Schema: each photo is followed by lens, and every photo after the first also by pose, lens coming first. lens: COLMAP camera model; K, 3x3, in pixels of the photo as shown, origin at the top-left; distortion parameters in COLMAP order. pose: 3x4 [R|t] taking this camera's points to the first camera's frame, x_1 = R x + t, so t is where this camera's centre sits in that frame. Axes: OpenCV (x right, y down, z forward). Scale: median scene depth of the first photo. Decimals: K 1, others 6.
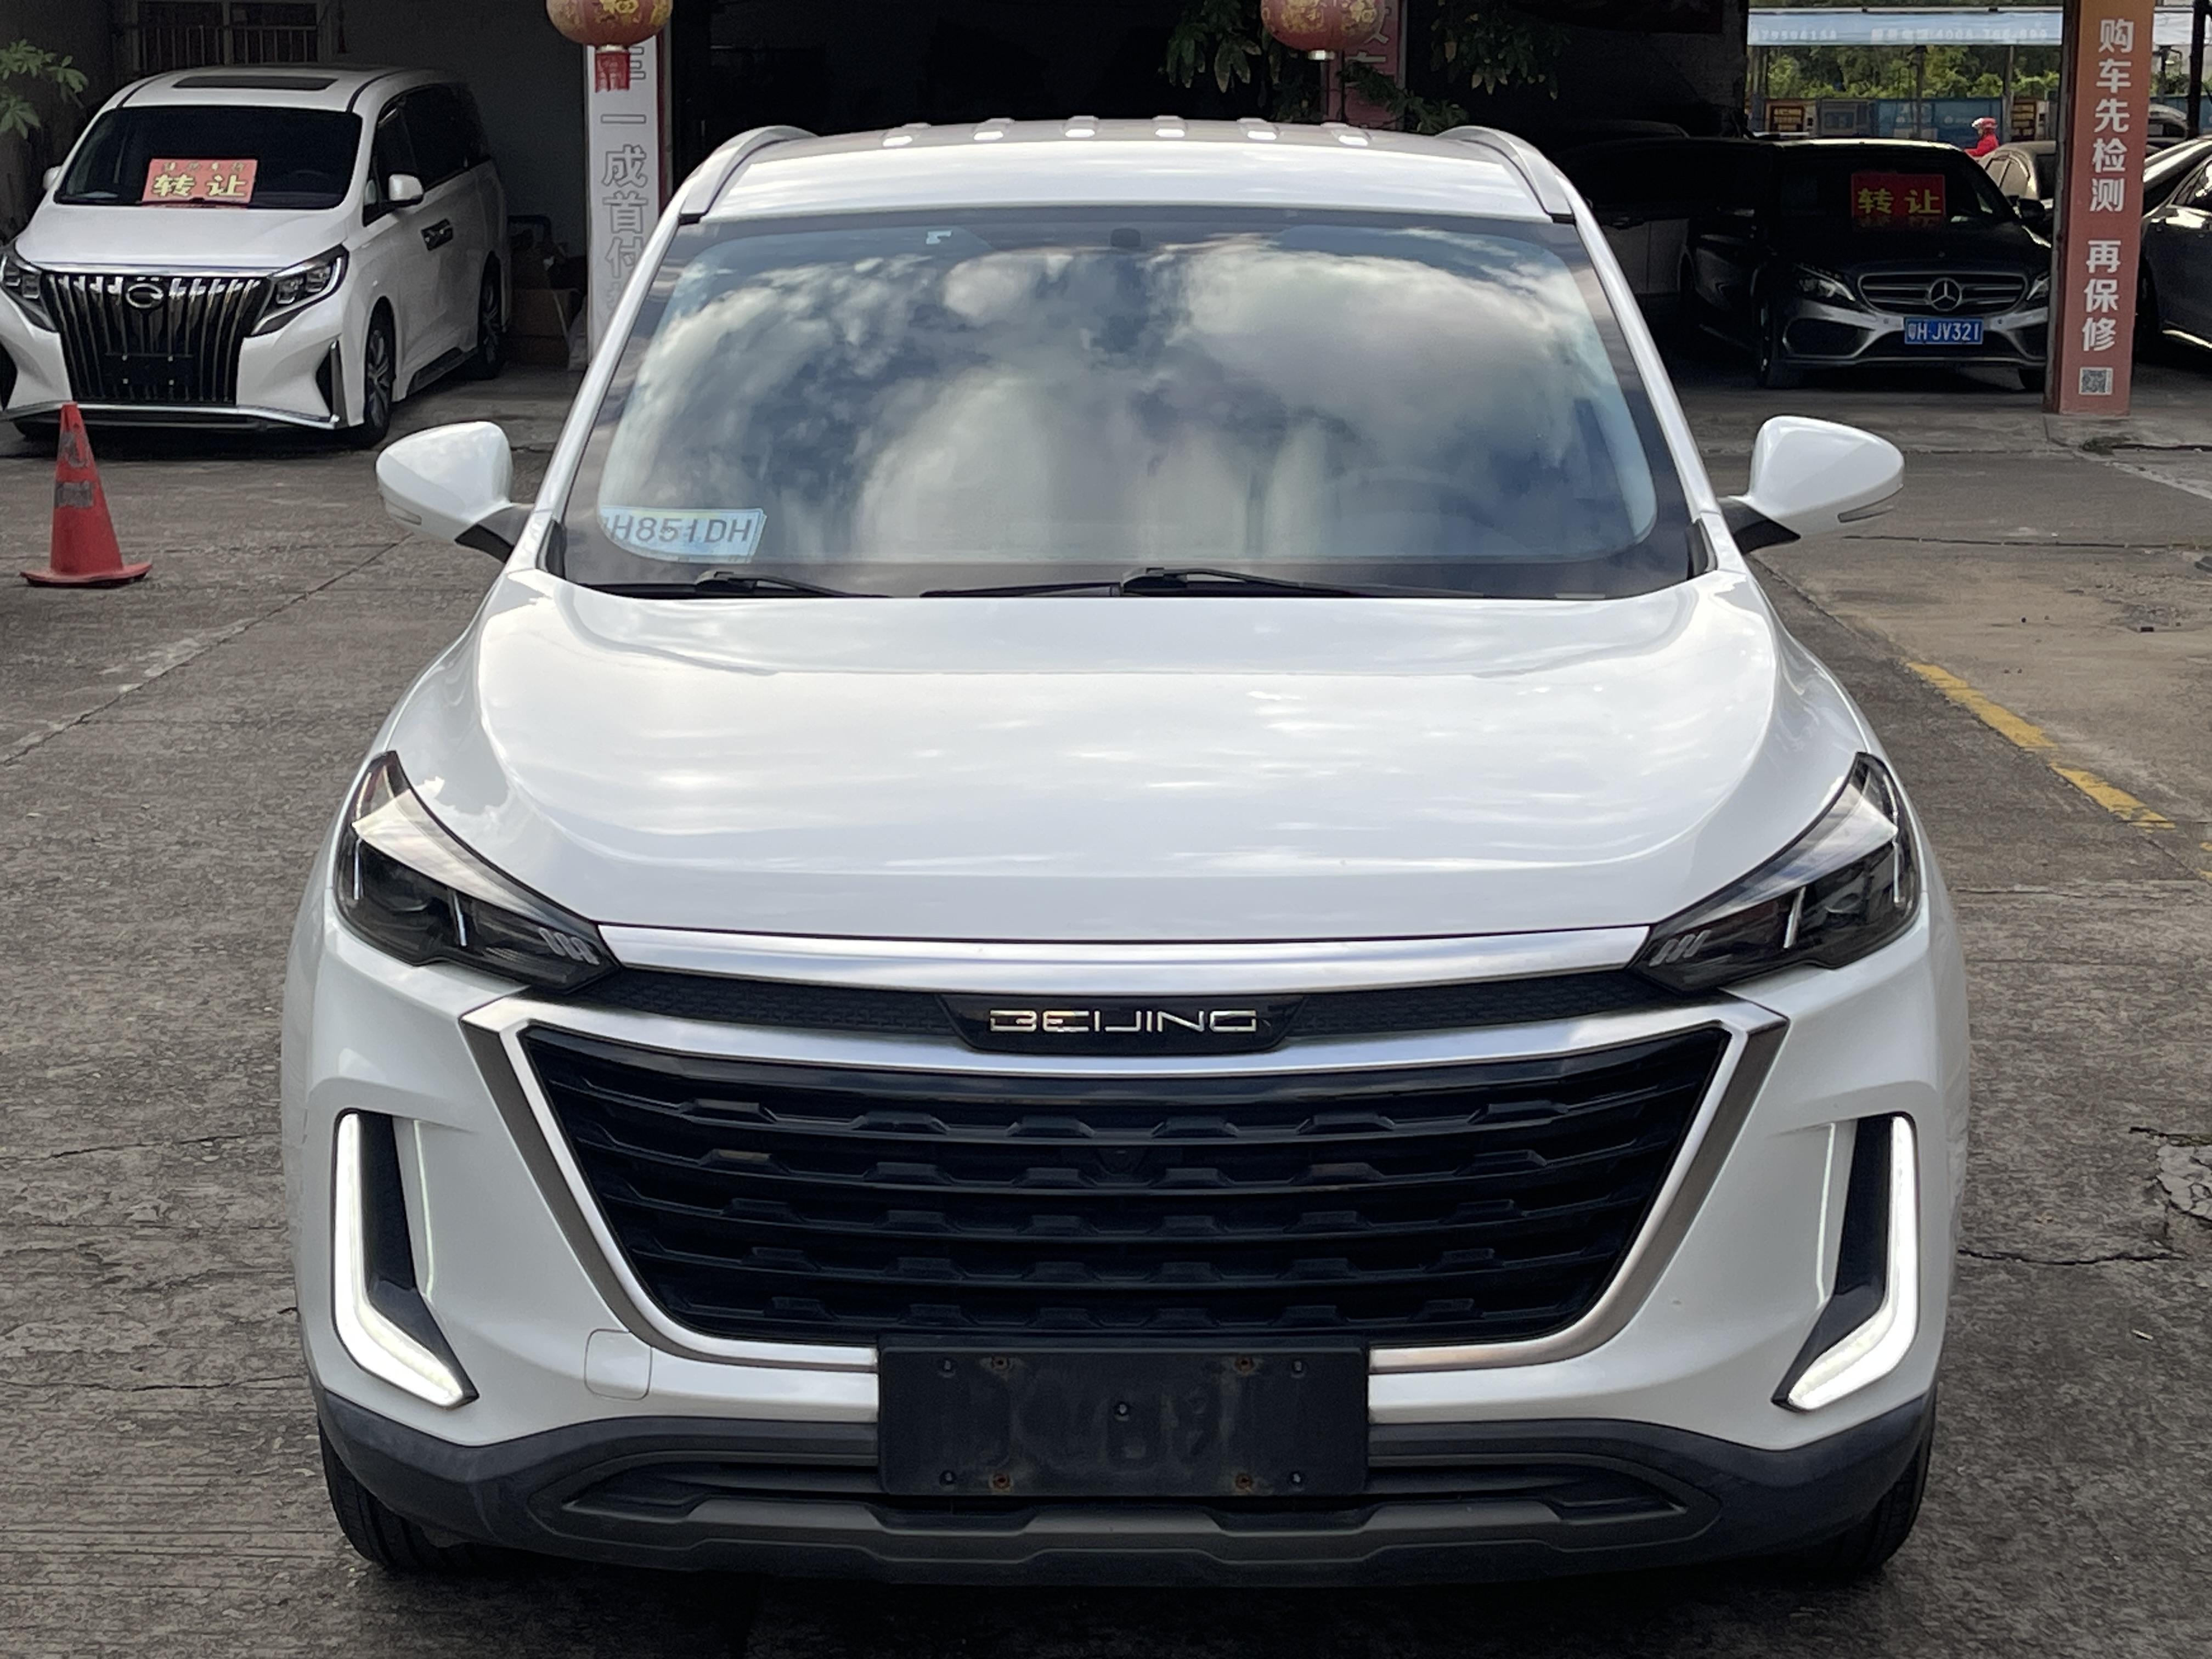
lens RADIAL K [[3885.2, 0, 1105.9], [0, 3885.2, 828.6], [0, 0, 1]] dist [0.076792, 0.000000]
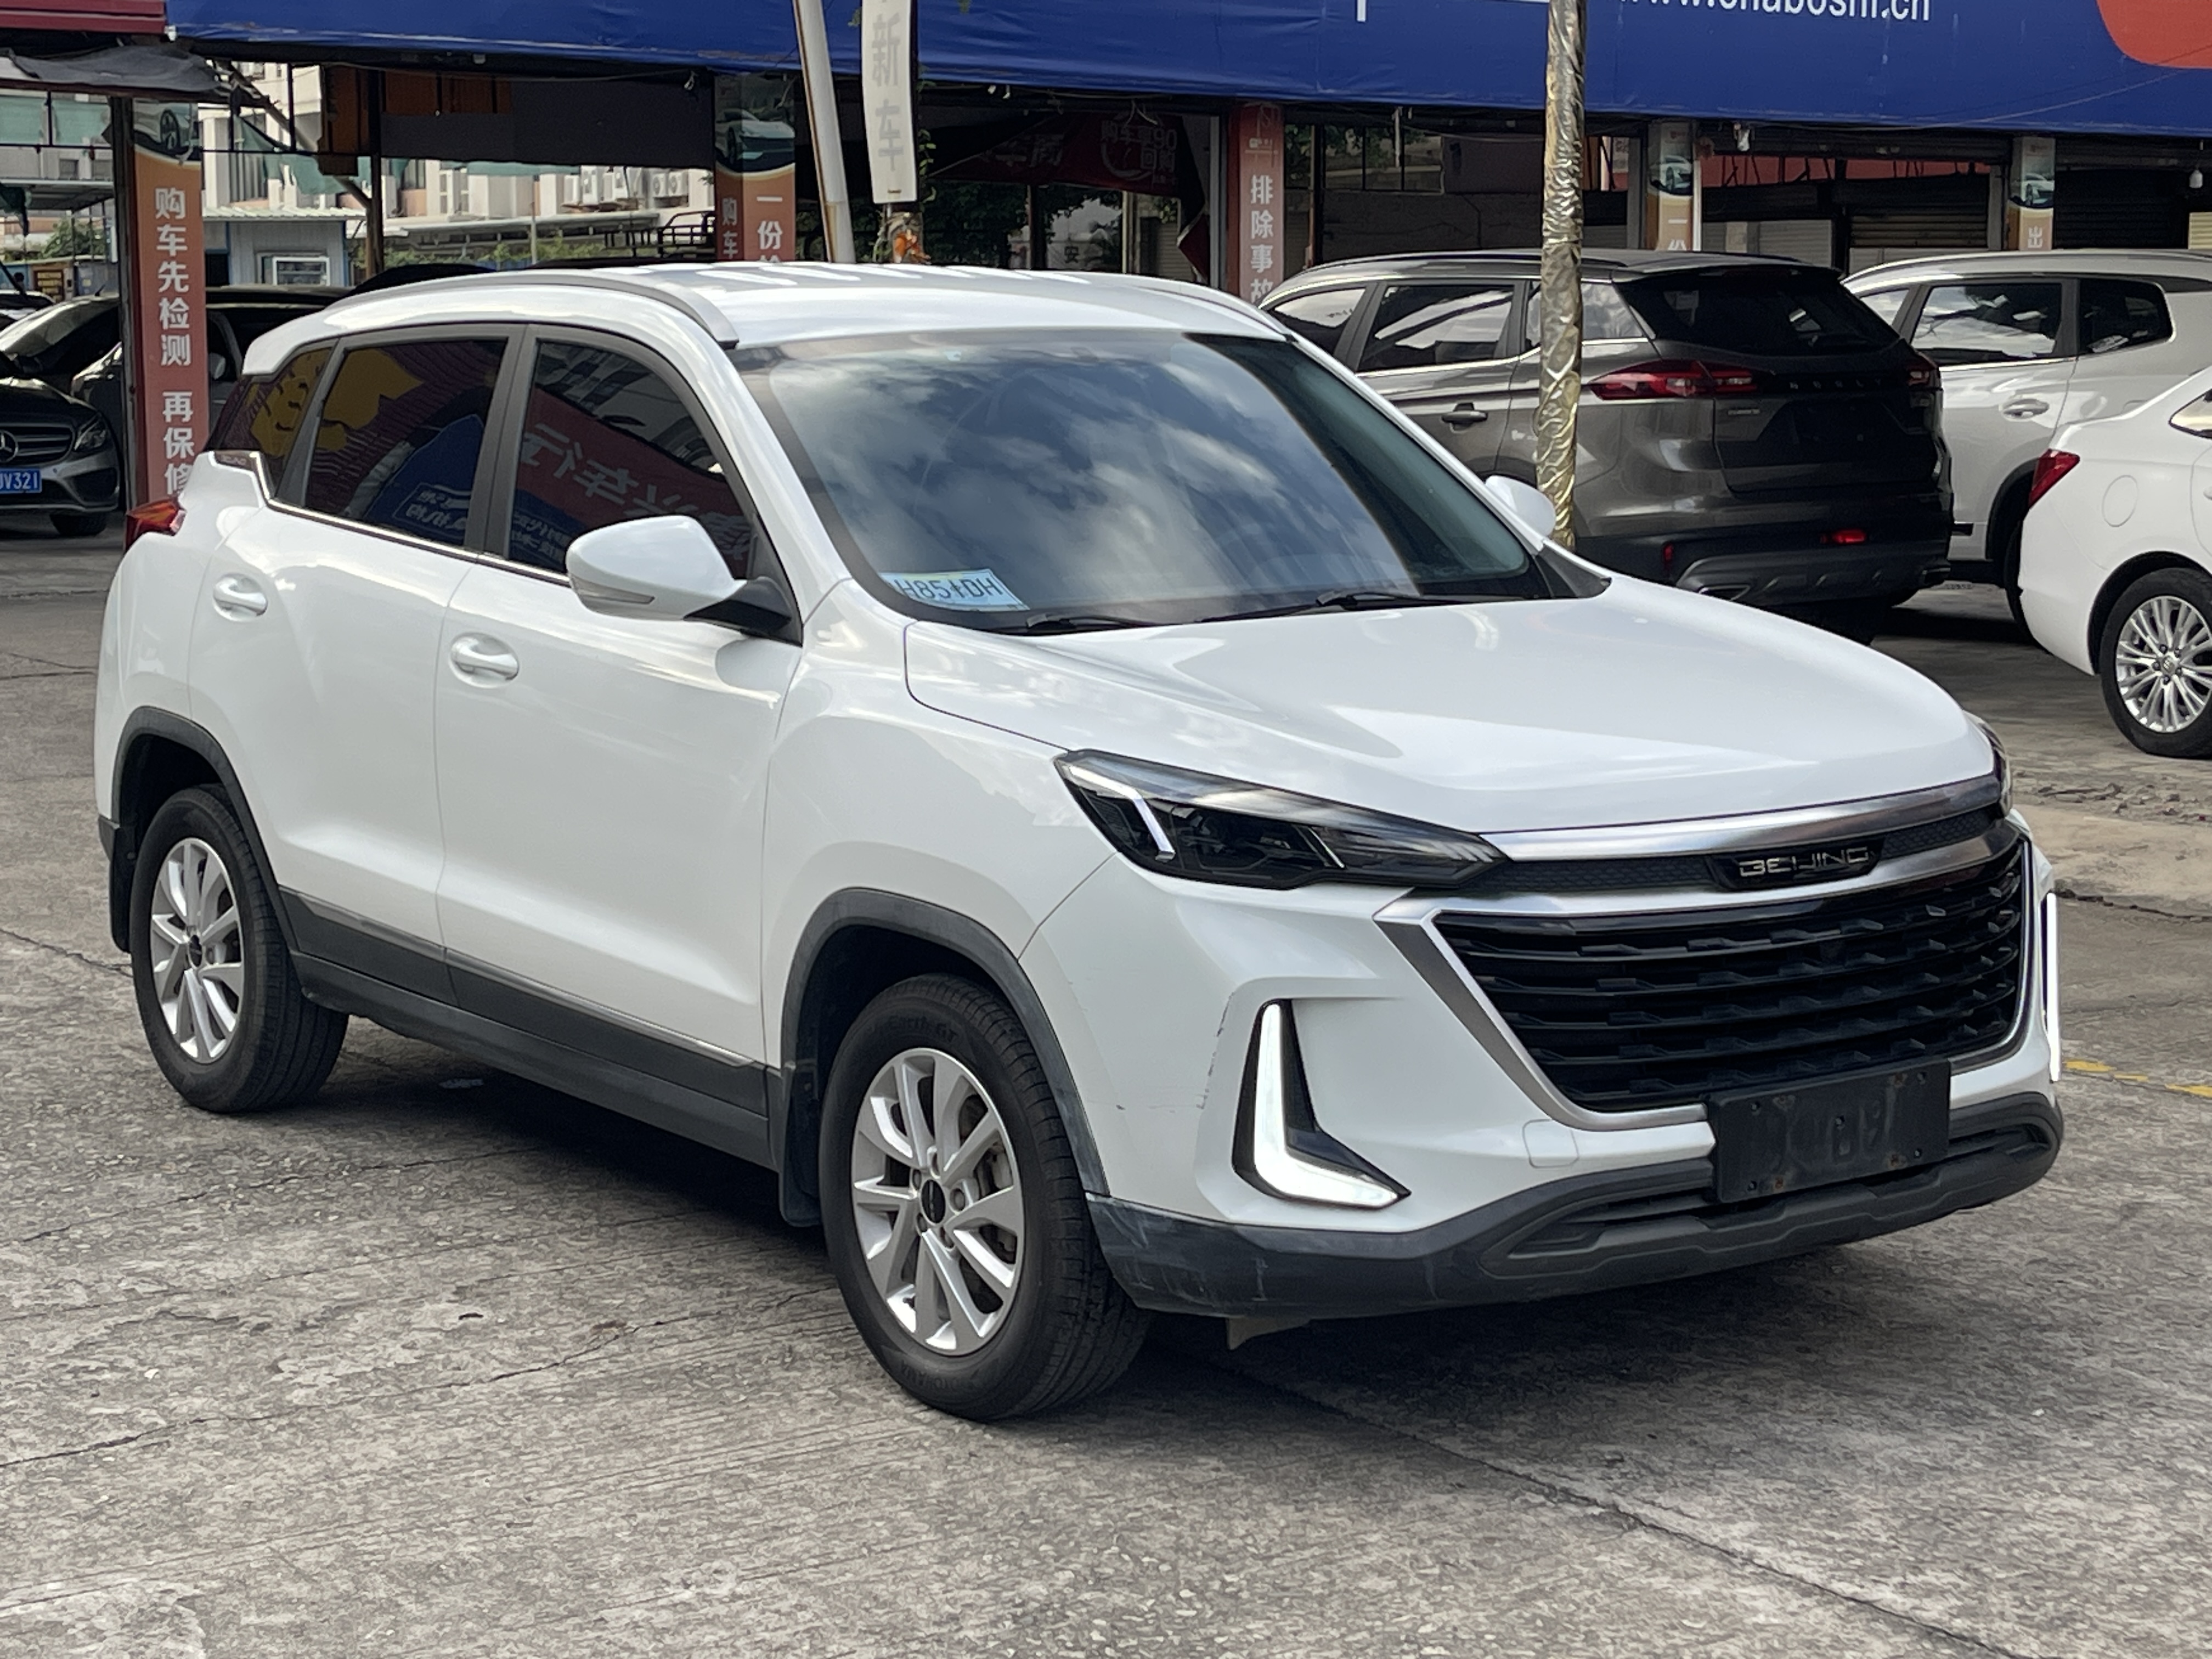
lens RADIAL K [[3885.2, 0, 1104.8], [0, 3885.2, 830.0], [0, 0, 1]] dist [0.076792, 0.000000]
pose [[0.798310, -0.086832, 0.595954, -0.924708], [0.111372, 0.993769, -0.004393, 0.012368], [-0.591859, 0.069879, 0.803007, -0.026719]]
